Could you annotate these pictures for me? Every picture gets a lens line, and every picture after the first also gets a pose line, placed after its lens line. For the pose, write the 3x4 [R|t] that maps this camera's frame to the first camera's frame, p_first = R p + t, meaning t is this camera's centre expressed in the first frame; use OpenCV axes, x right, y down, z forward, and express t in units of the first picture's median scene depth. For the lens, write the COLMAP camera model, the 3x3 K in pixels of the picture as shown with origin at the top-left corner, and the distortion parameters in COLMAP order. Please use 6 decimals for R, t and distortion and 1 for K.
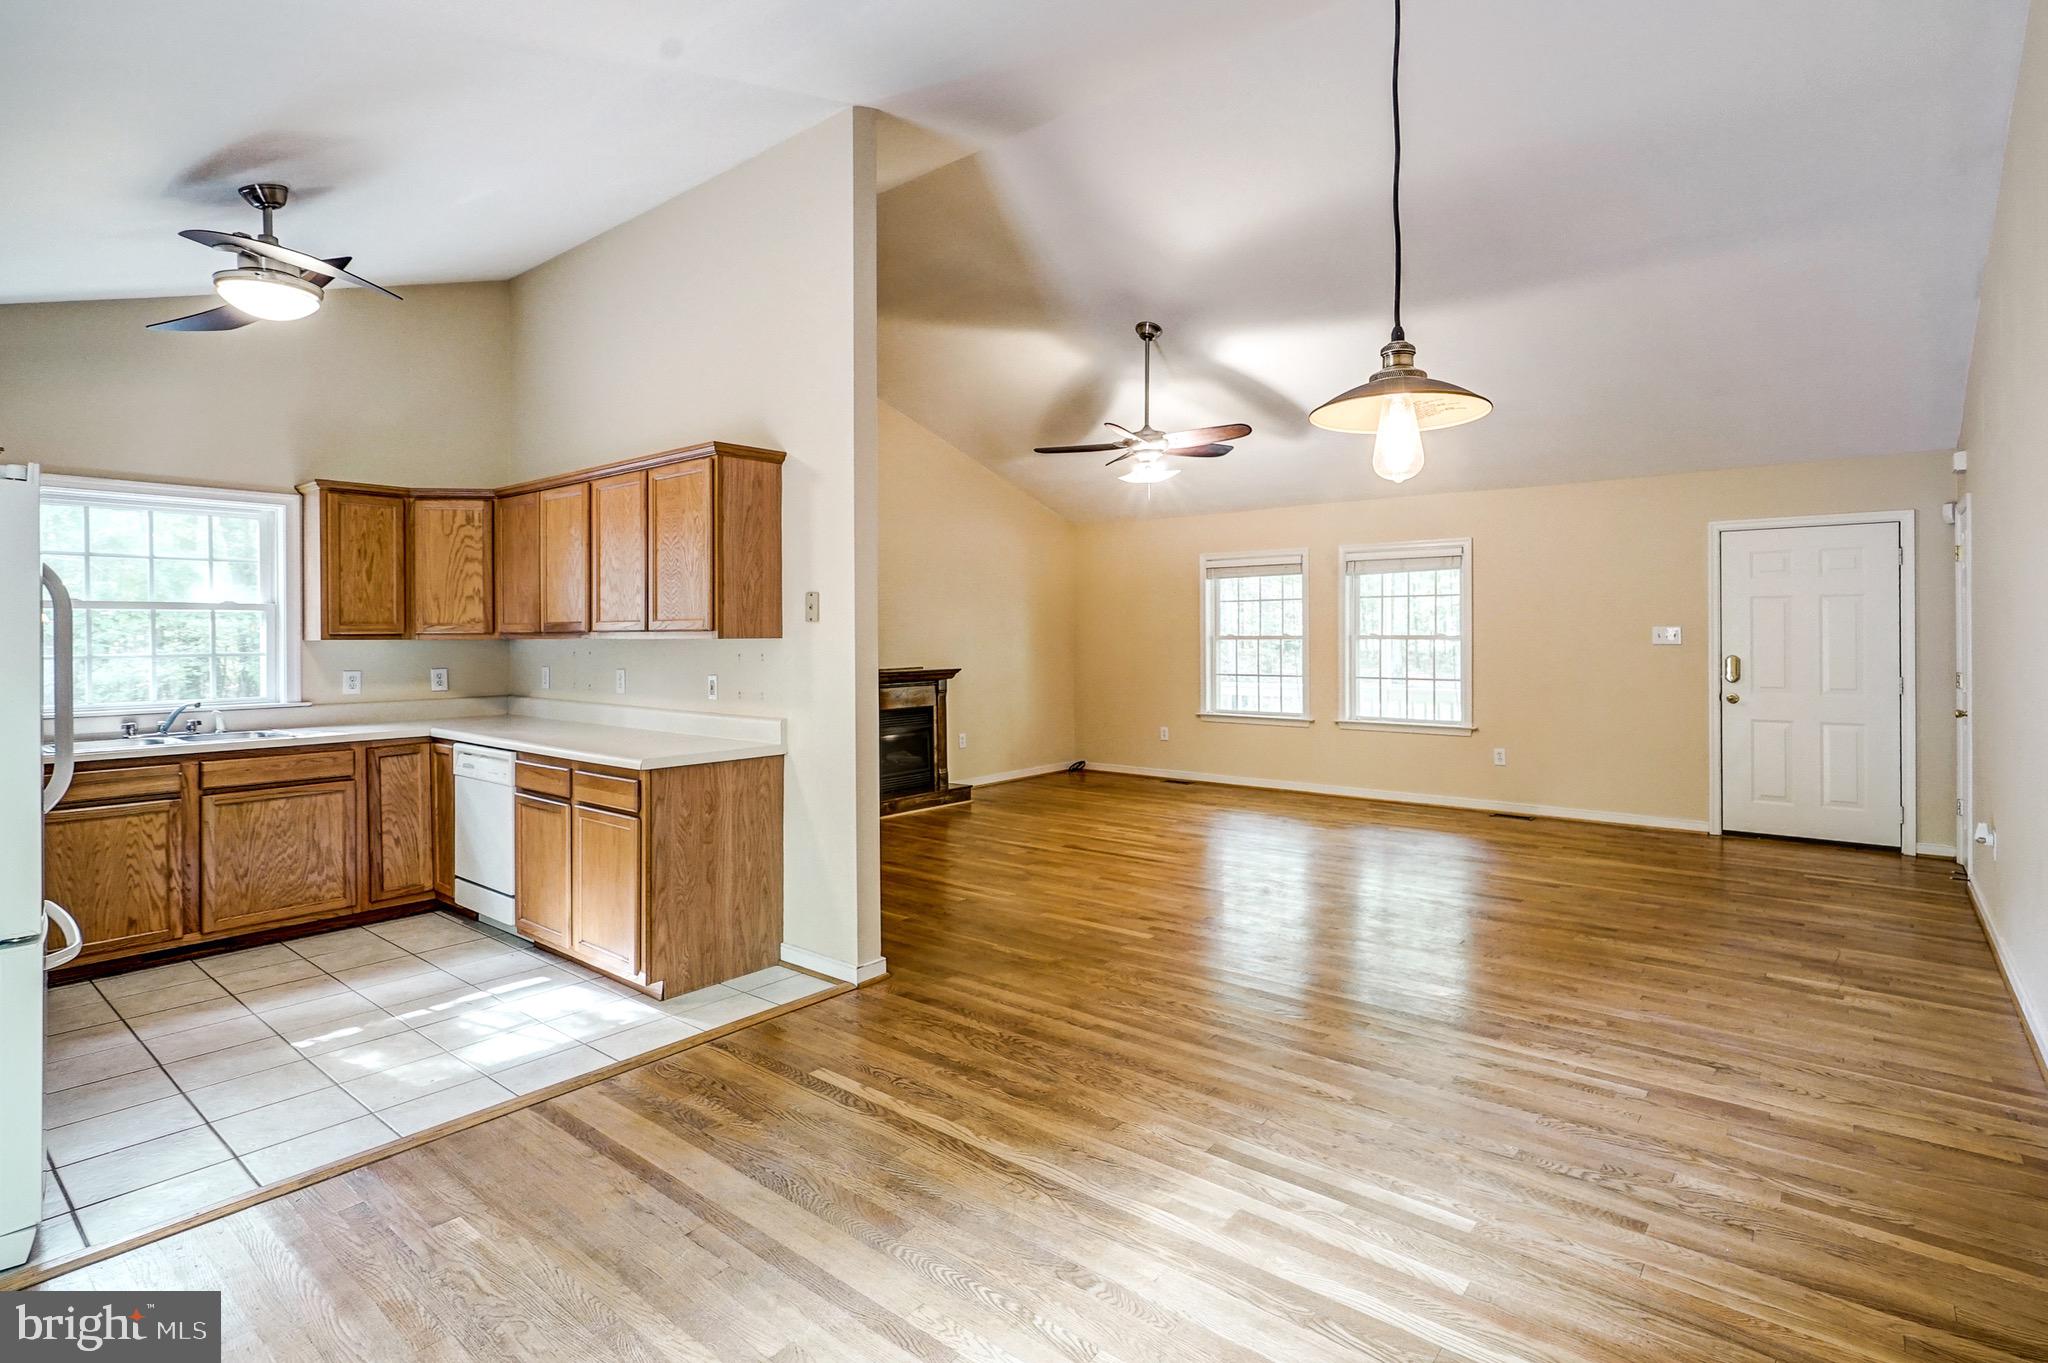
lens RADIAL K [[988.5, 0, 1028.3], [0, 988.5, 634.4], [0, 0, 1]] dist [-0.001722, 0.001010]
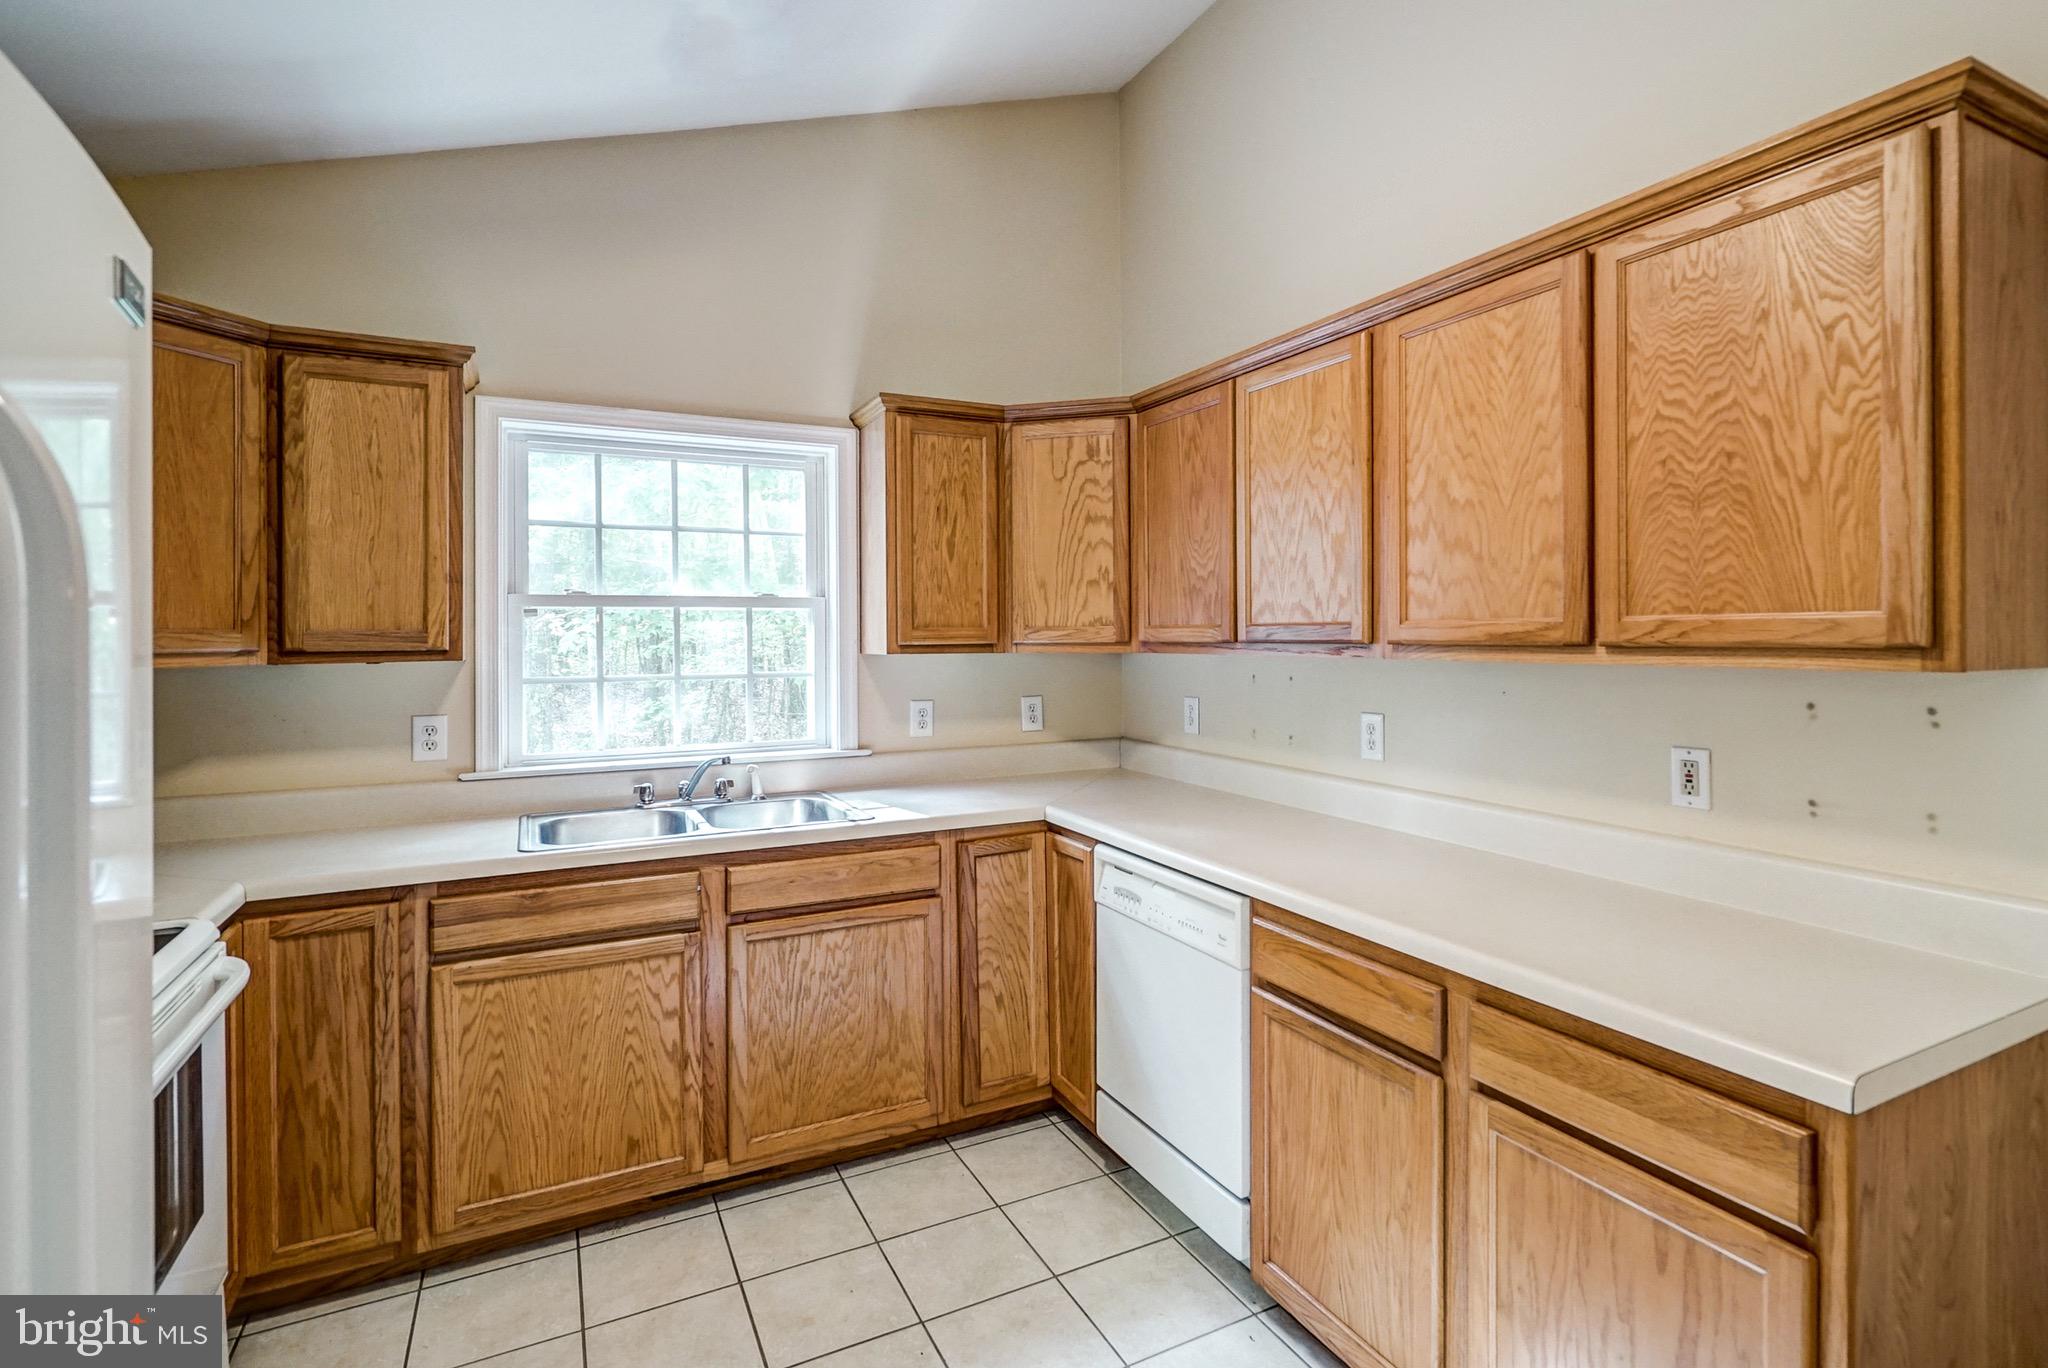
lens RADIAL K [[988.5, 0, 1028.3], [0, 988.5, 636.9], [0, 0, 1]] dist [-0.001722, 0.001010]
pose [[0.908834, 0.001810, -0.417155, -0.387329], [0.000630, 0.999983, 0.005712, -0.008951], [0.417158, -0.005454, 0.908818, 0.486864]]
